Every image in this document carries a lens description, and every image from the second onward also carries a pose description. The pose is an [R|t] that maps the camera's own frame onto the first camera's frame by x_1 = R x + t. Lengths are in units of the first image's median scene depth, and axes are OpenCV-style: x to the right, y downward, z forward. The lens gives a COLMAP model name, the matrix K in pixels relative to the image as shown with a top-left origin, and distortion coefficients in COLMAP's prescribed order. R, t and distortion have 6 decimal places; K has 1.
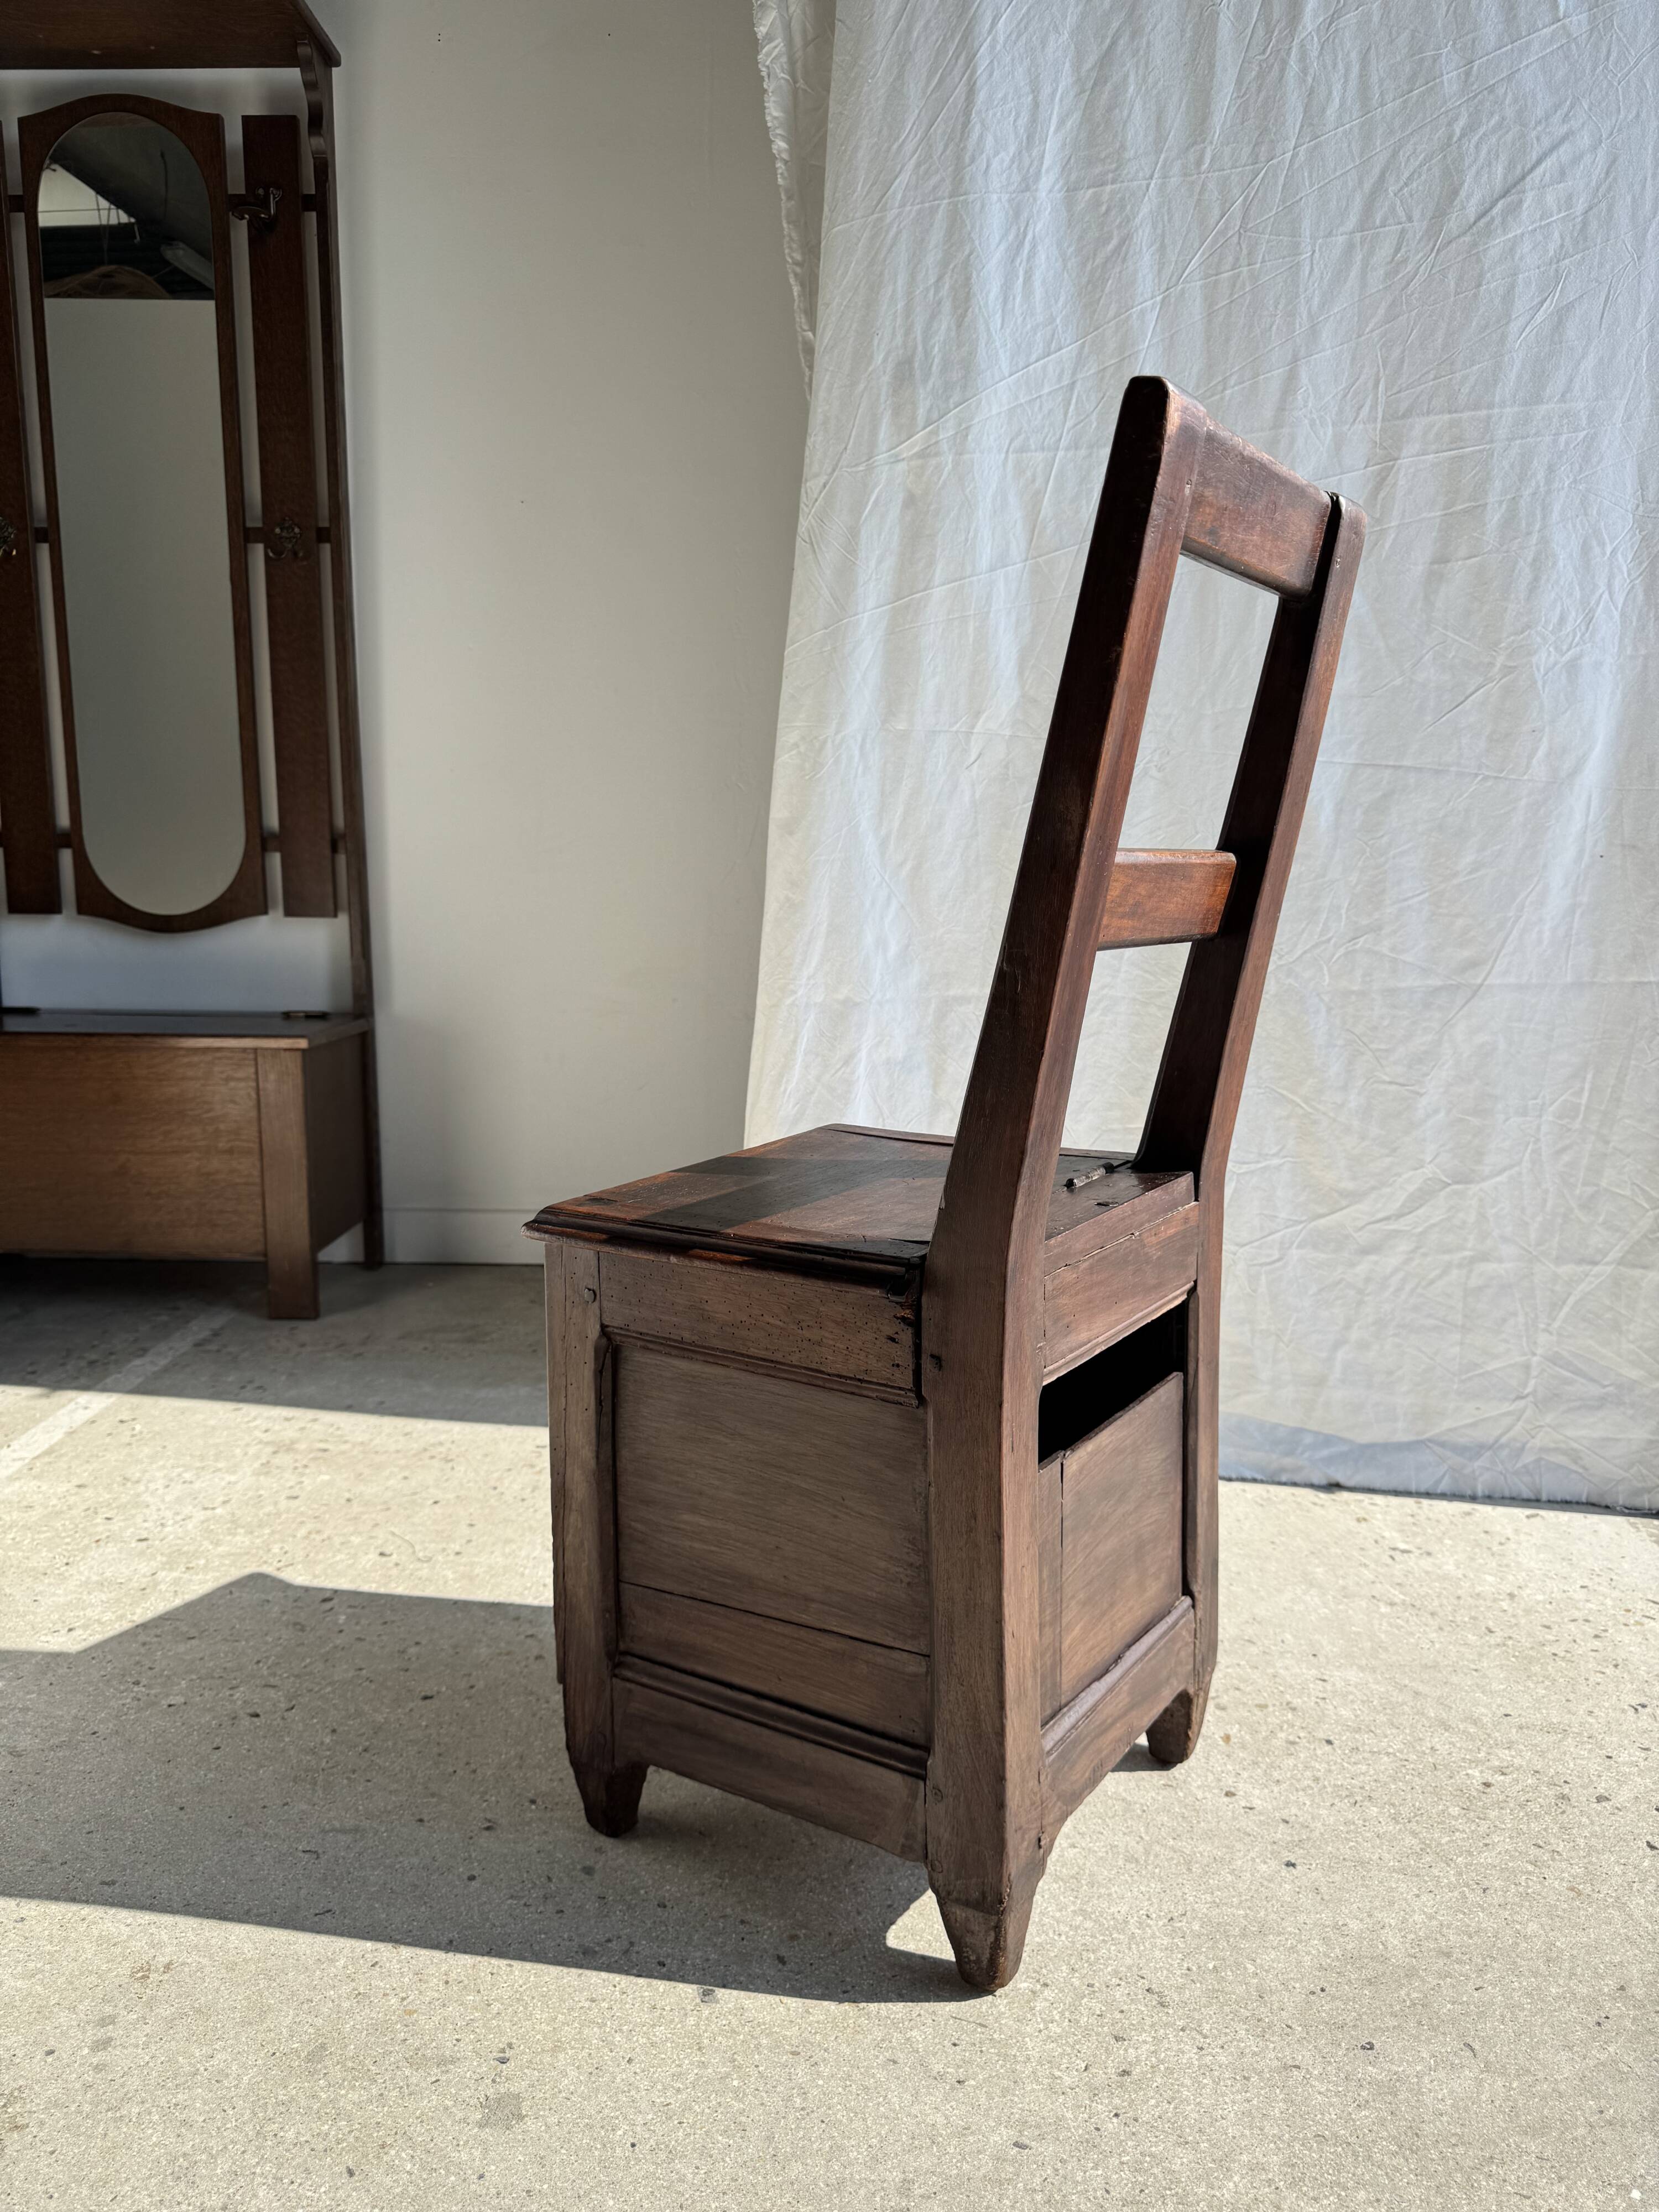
lens RADIAL K [[1593.7, 0, 831.8], [0, 1593.7, 1107.5], [0, 0, 1]] dist [0.002582, -0.009915]
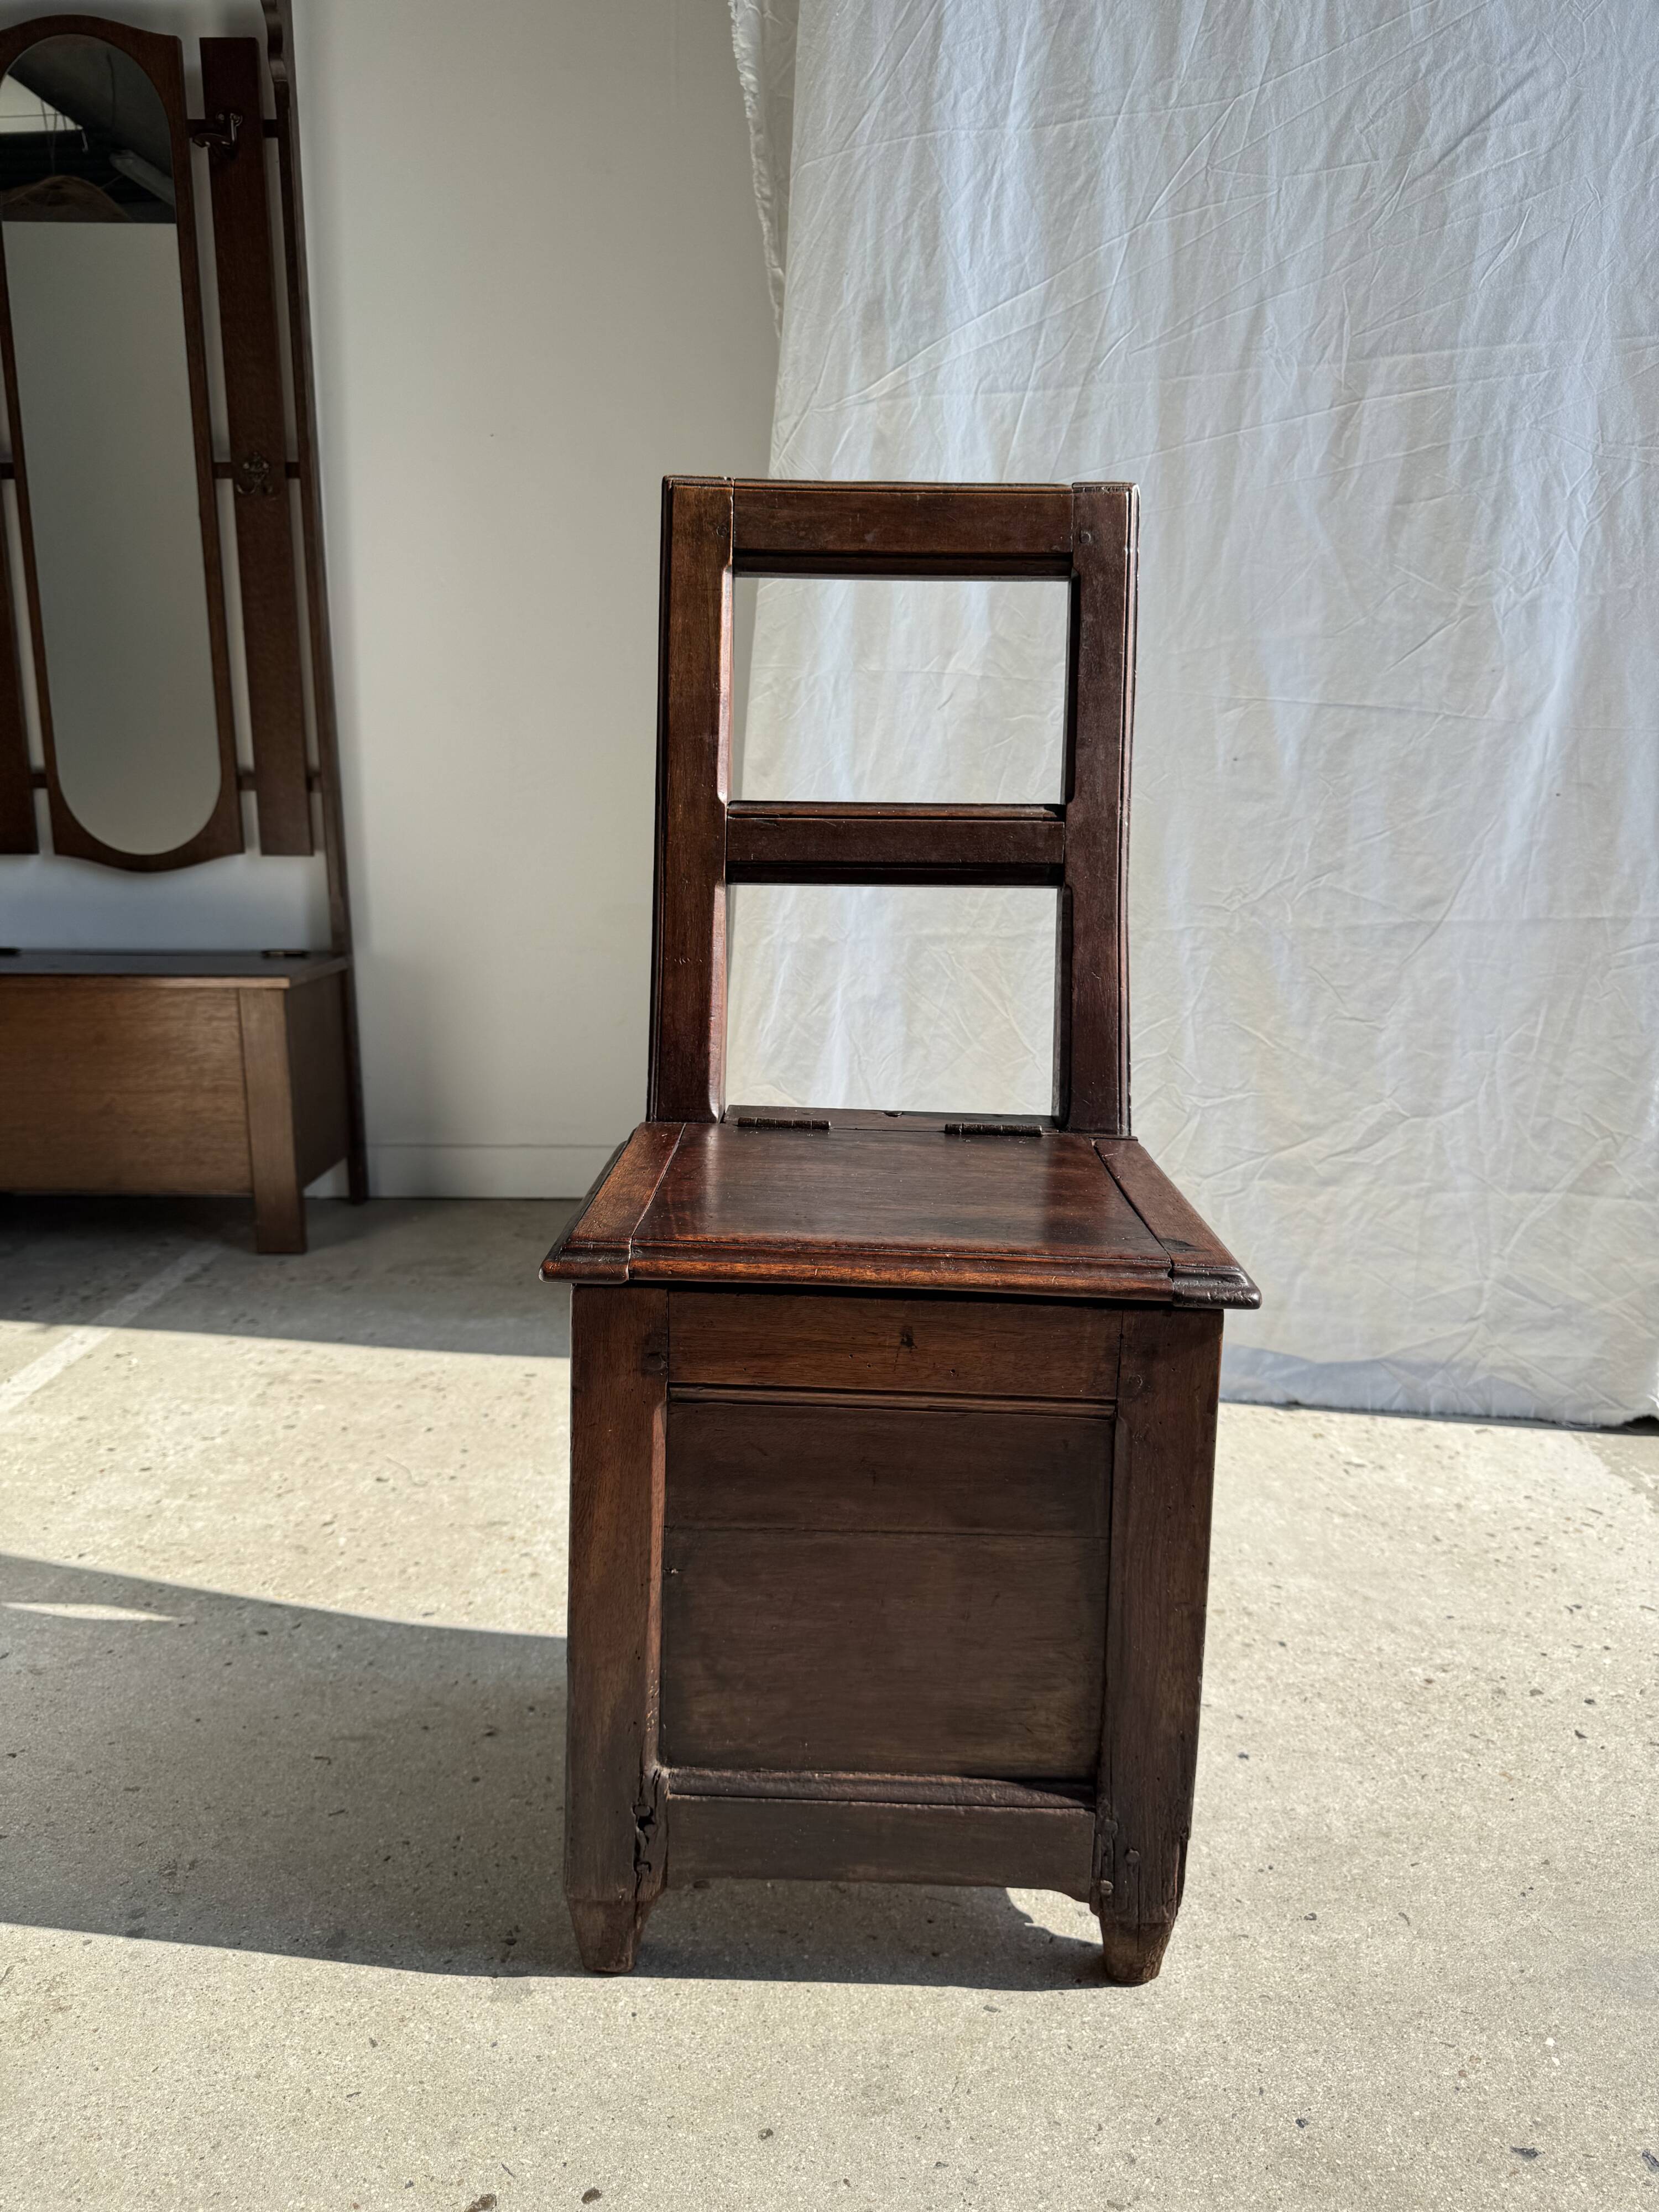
lens RADIAL K [[1593.7, 0, 830.9], [0, 1593.7, 1114.4], [0, 0, 1]] dist [0.002582, -0.009915]
pose [[0.999861, -0.008575, 0.014328, -0.000405], [0.007845, 0.998706, 0.050244, -0.007027], [-0.014740, -0.050125, 0.998634, -0.027447]]
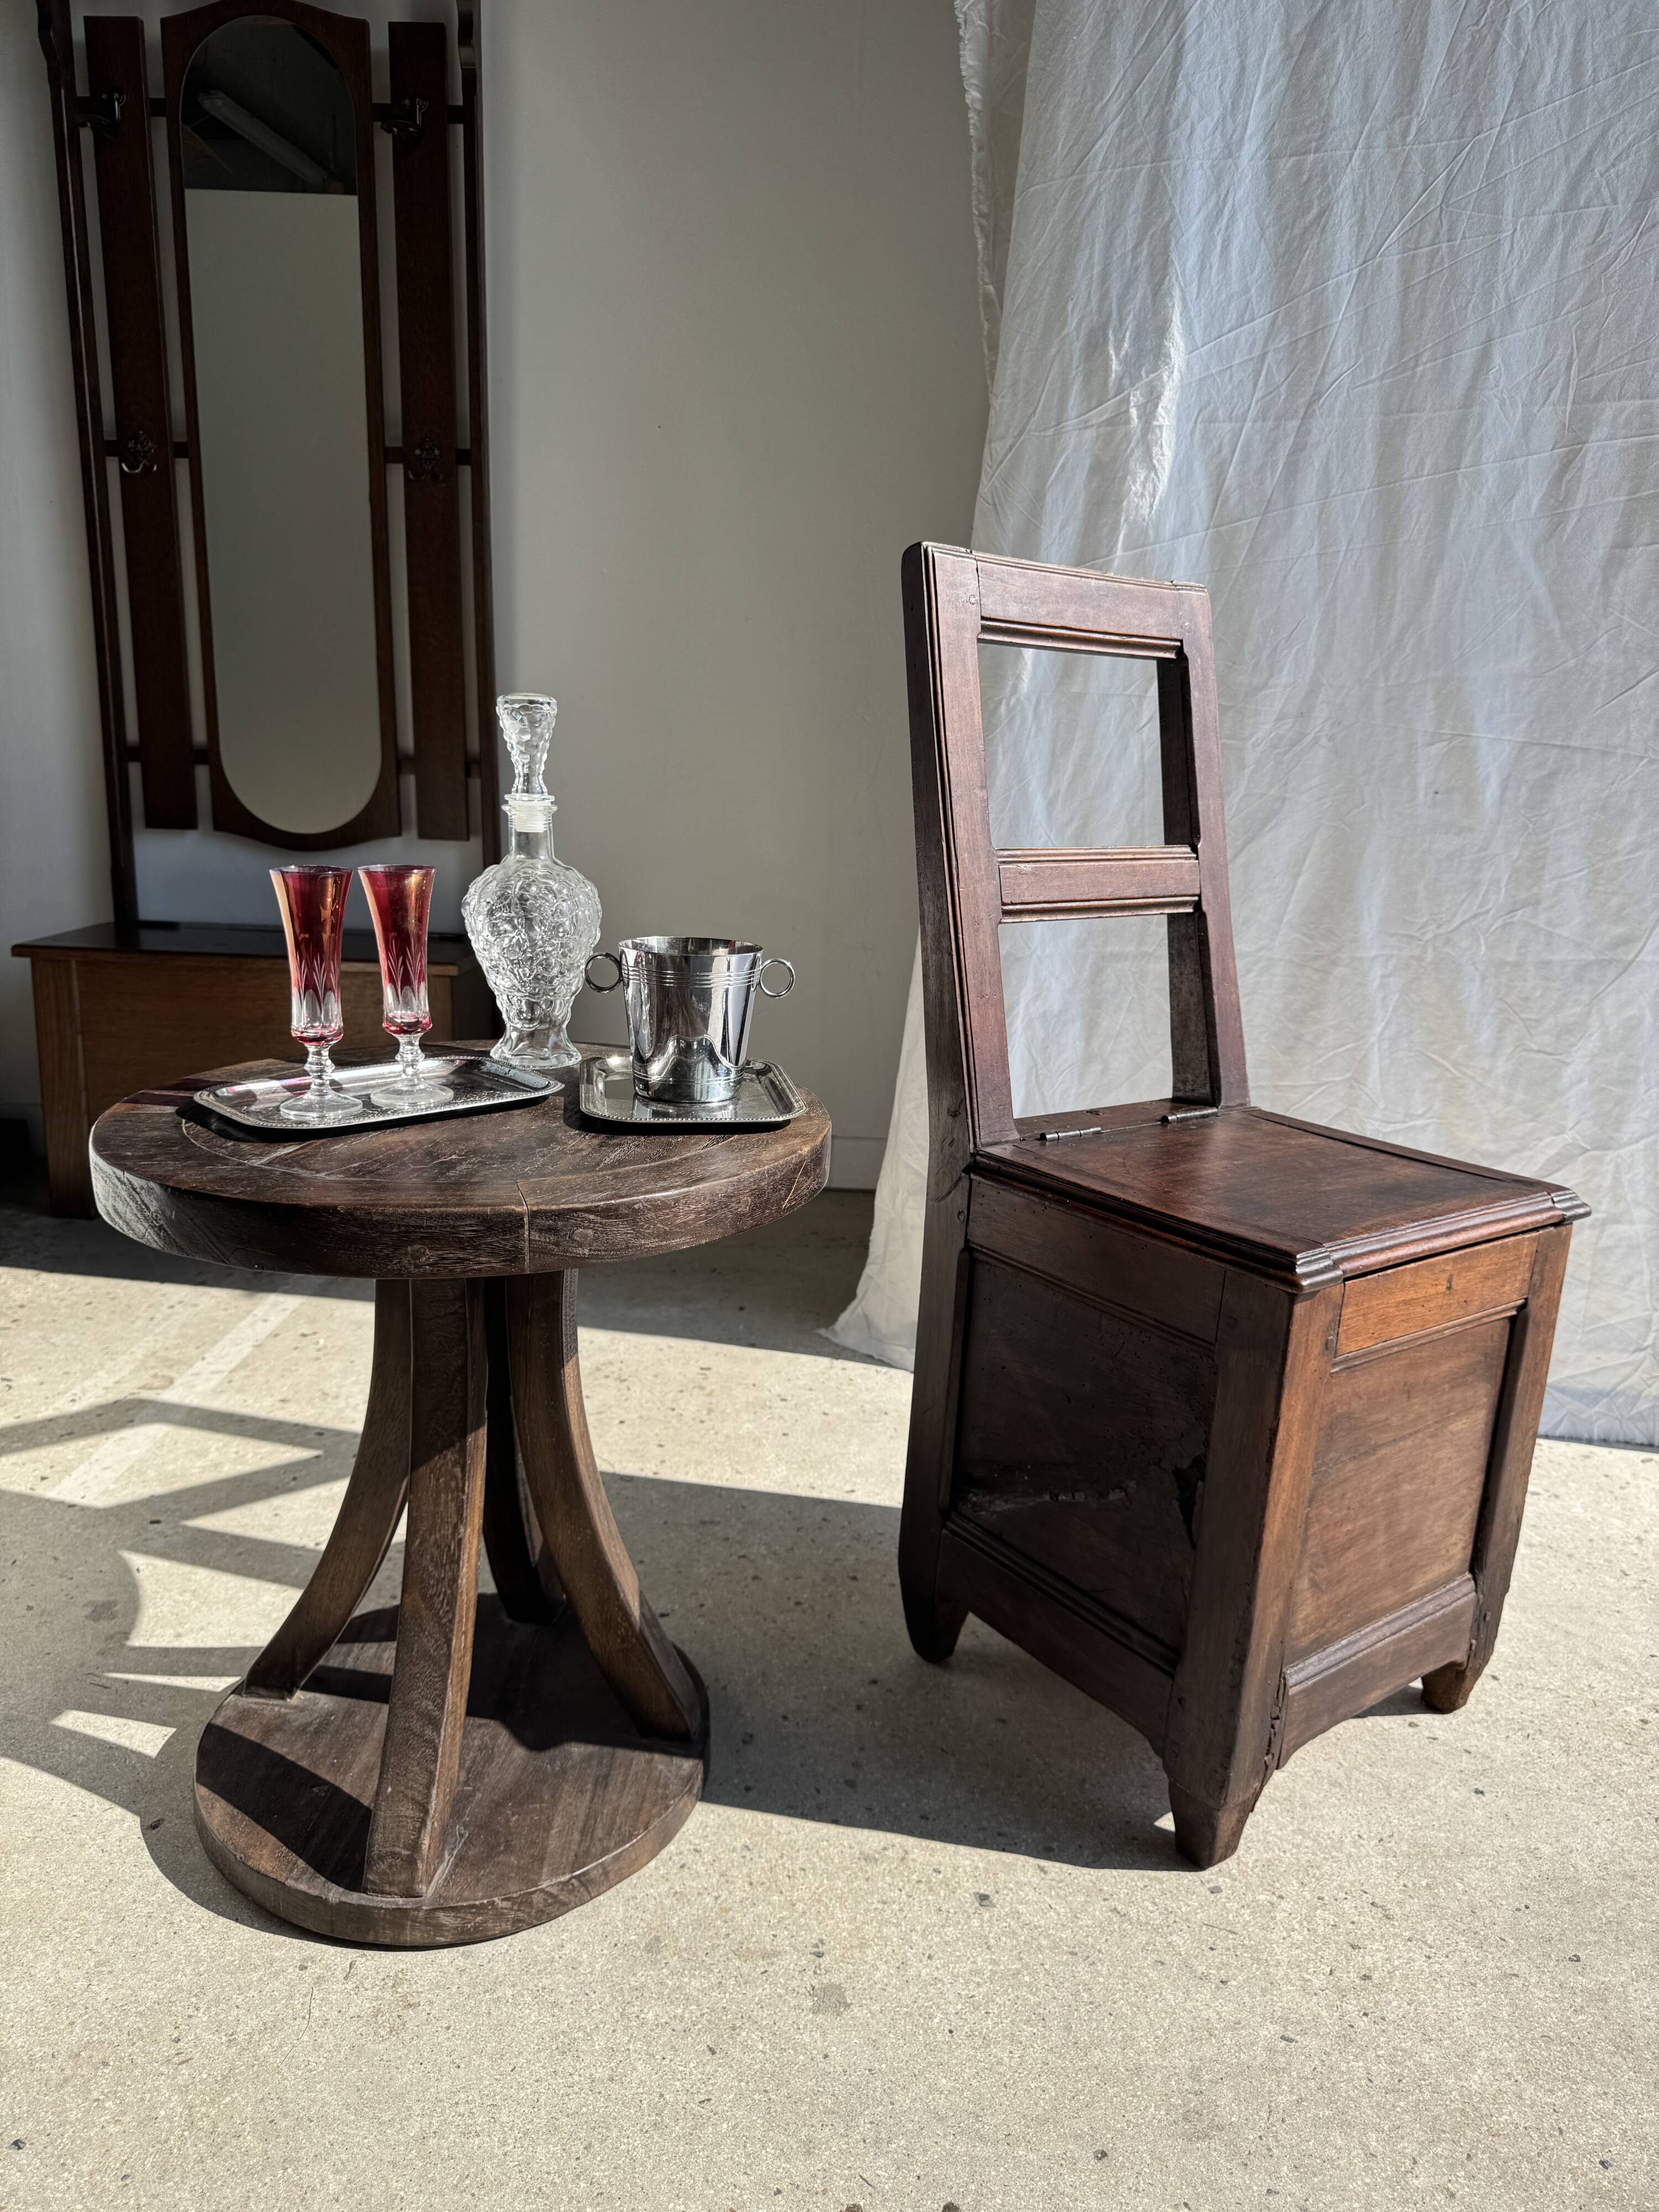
lens RADIAL K [[1593.7, 0, 831.6], [0, 1593.7, 1105.7], [0, 0, 1]] dist [0.002582, -0.009915]
pose [[0.999721, 0.023602, 0.000500, -0.114010], [-0.023572, 0.996865, 0.075534, -0.048703], [0.001284, -0.075524, 0.997143, -0.046474]]
